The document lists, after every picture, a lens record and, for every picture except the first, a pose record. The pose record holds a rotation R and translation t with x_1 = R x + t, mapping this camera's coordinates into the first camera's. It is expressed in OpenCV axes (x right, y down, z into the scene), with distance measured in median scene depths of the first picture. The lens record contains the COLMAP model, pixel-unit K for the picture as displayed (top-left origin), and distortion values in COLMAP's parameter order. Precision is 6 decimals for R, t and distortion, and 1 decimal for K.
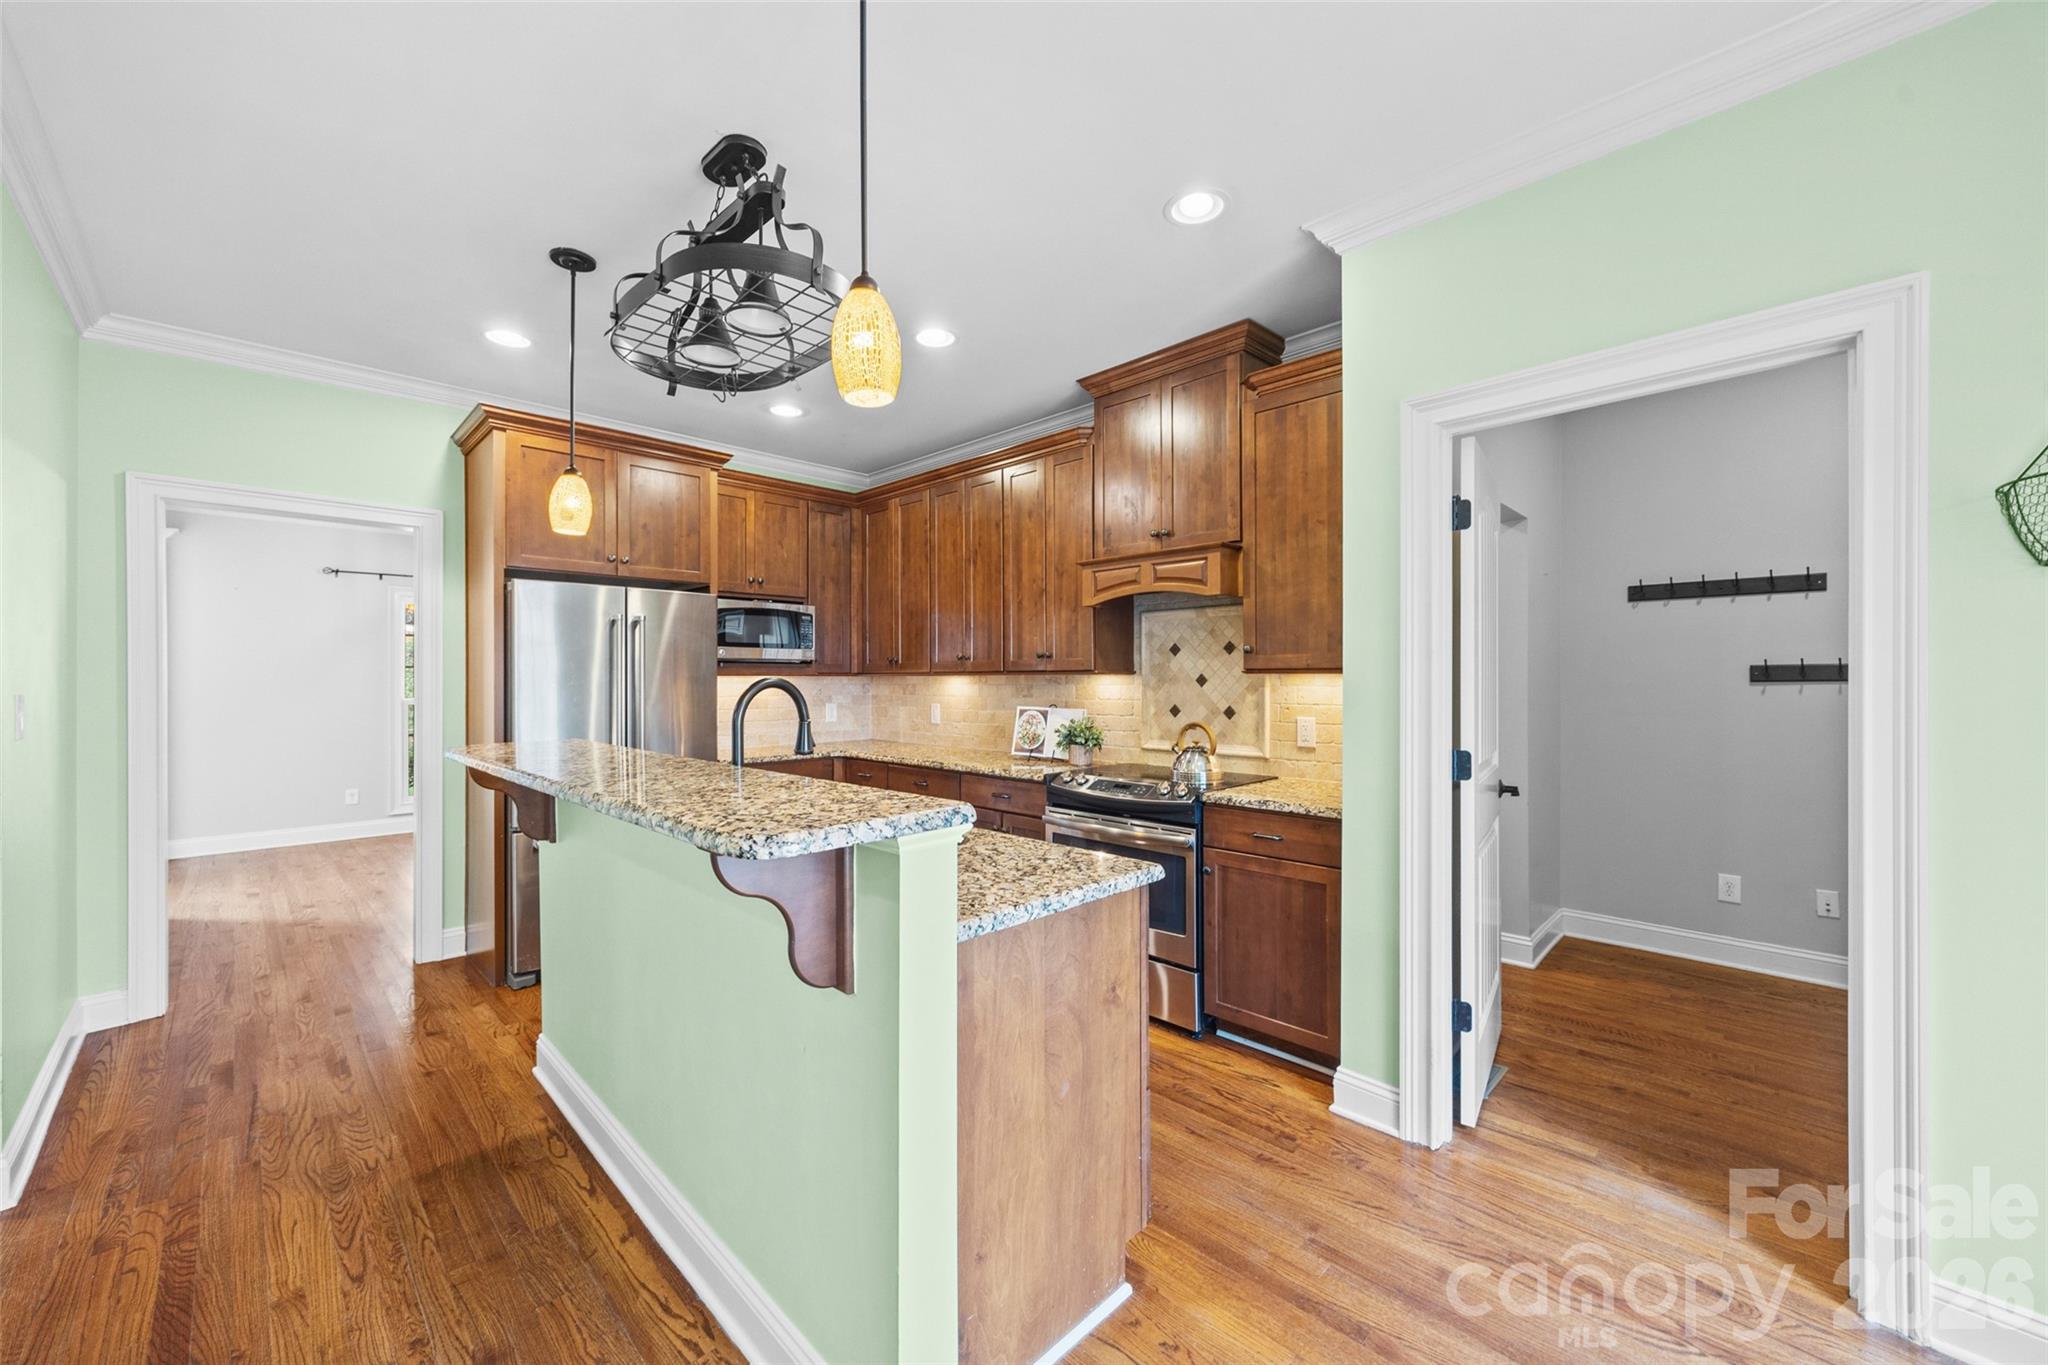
lens RADIAL K [[788.8, 0, 1018.2], [0, 788.8, 682.2], [0, 0, 1]] dist [0.006513, 0.000236]
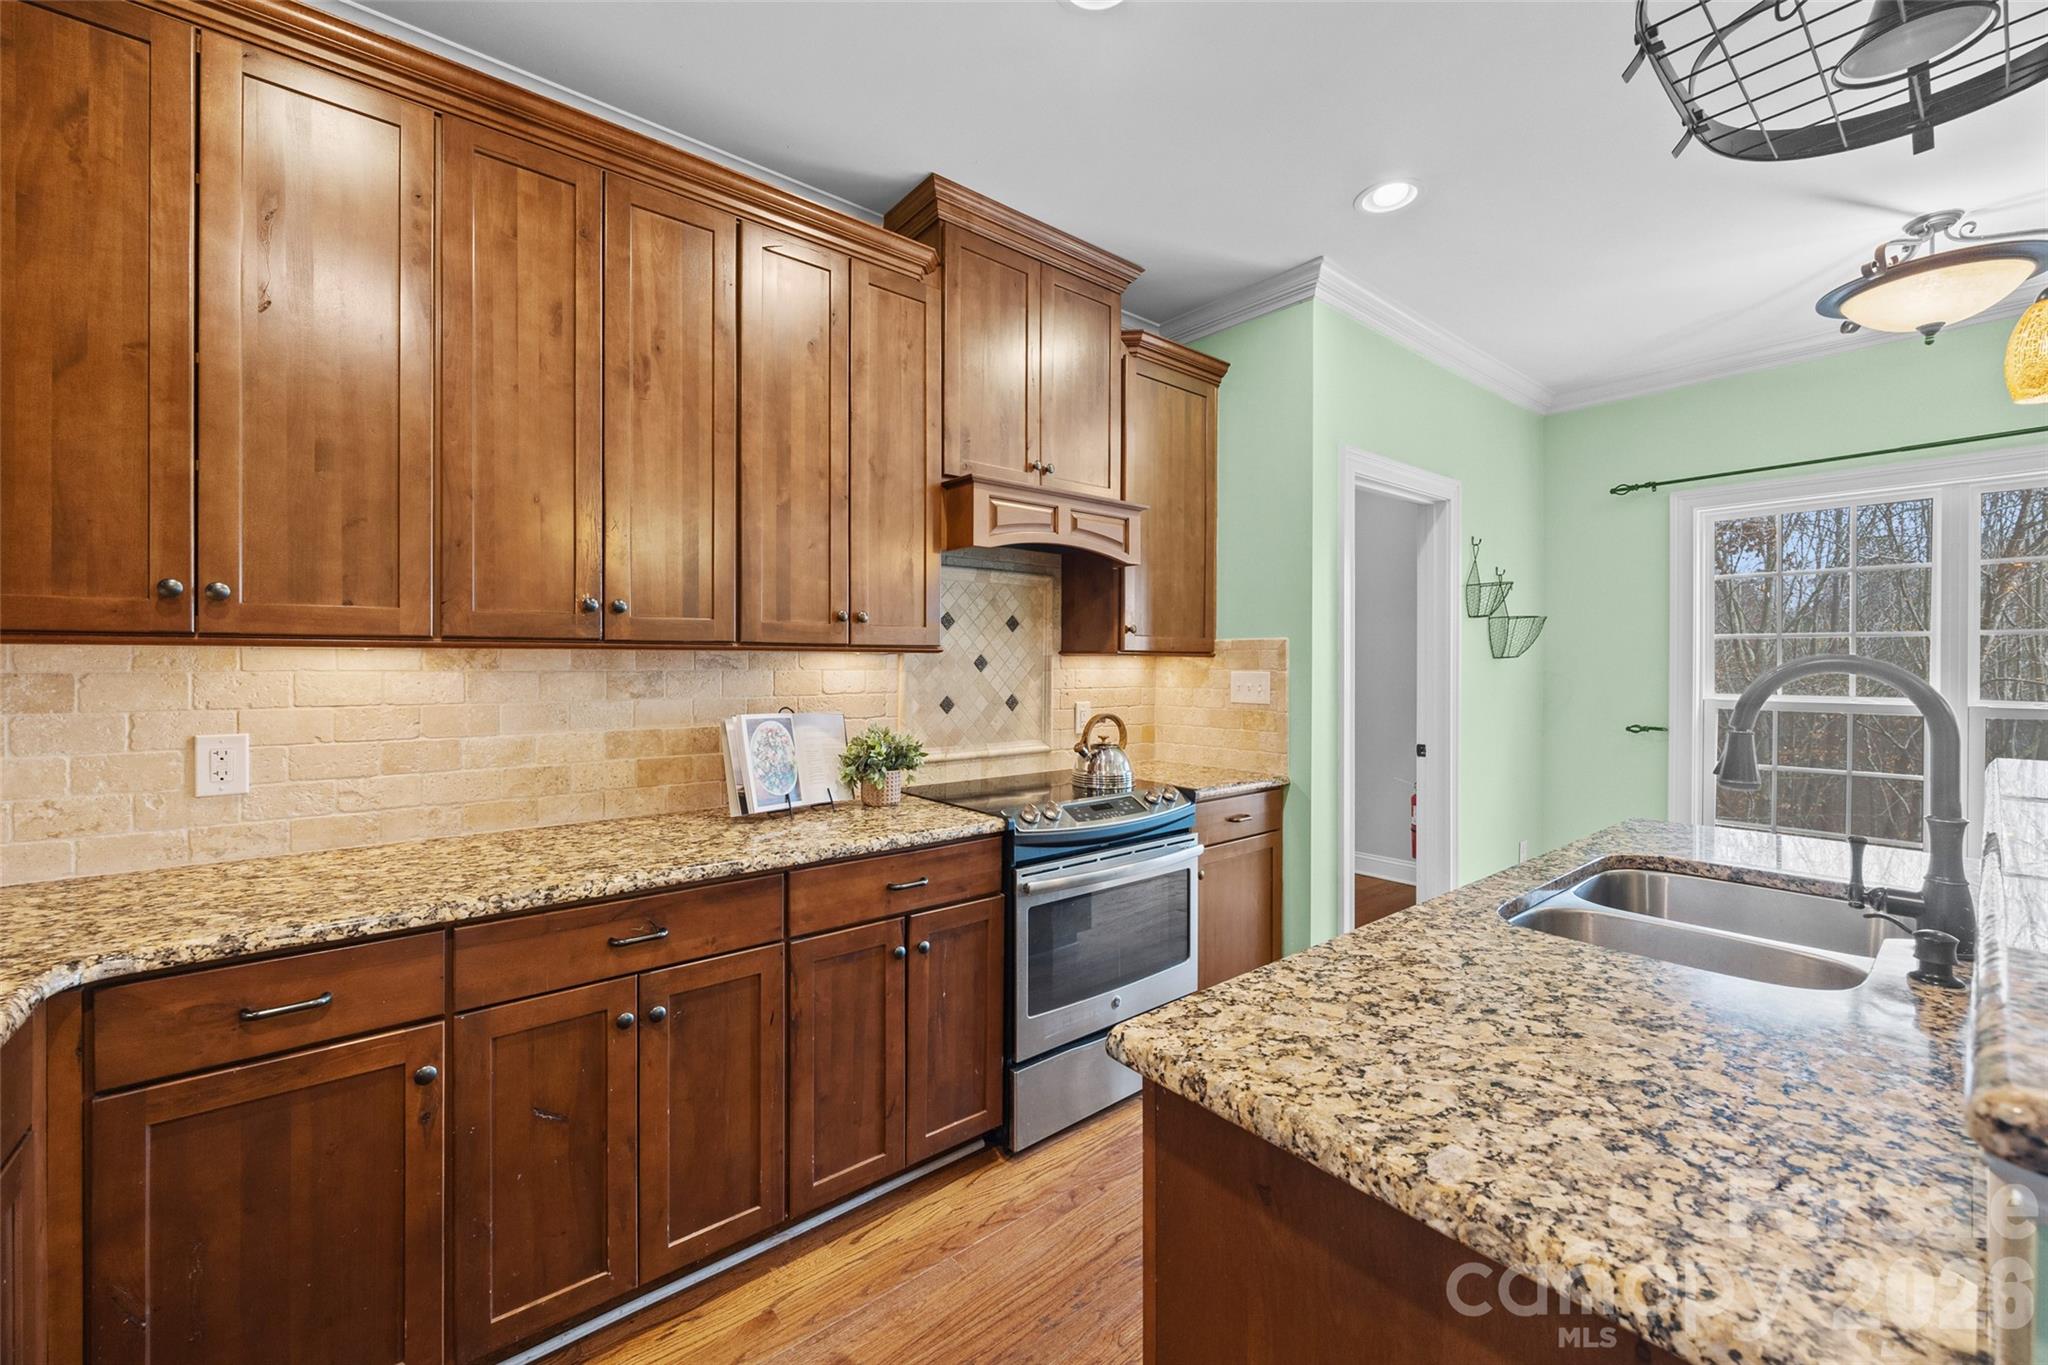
lens RADIAL K [[807.0, 0, 1025.7], [0, 807.0, 667.2], [0, 0, 1]] dist [0.000710, 0.000060]
pose [[0.099130, -0.002841, 0.995070, -0.583058], [0.002553, 0.999993, 0.002601, -0.000294], [-0.995071, 0.002282, 0.099137, 0.931770]]
